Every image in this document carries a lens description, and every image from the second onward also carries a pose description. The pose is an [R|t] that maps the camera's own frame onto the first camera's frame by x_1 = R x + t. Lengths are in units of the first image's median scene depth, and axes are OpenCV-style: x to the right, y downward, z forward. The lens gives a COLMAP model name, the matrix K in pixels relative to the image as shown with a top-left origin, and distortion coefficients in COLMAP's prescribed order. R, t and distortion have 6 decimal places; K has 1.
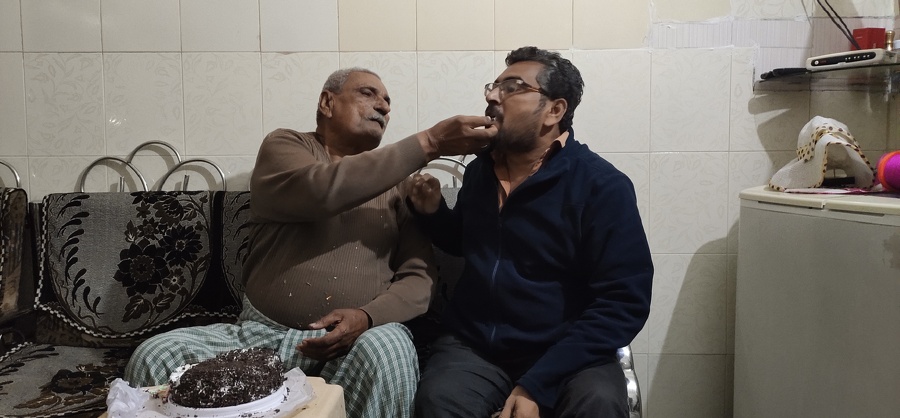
lens RADIAL K [[699.8, 0, 435.7], [0, 699.8, 194.6], [0, 0, 1]] dist [0.067507, -0.073630]
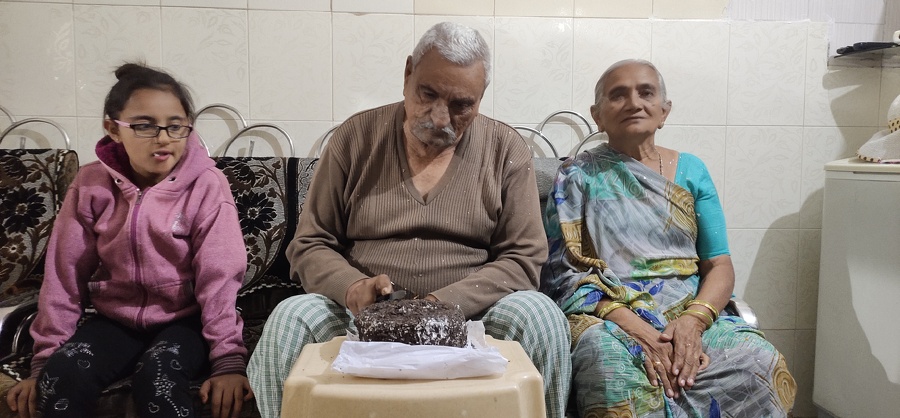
lens RADIAL K [[699.8, 0, 450.4], [0, 699.8, 205.1], [0, 0, 1]] dist [0.067507, -0.073630]
pose [[0.996735, 0.010447, 0.080064, -0.171209], [-0.012016, 0.999745, 0.019138, 0.039498], [-0.079844, -0.020038, 0.996606, 0.037799]]
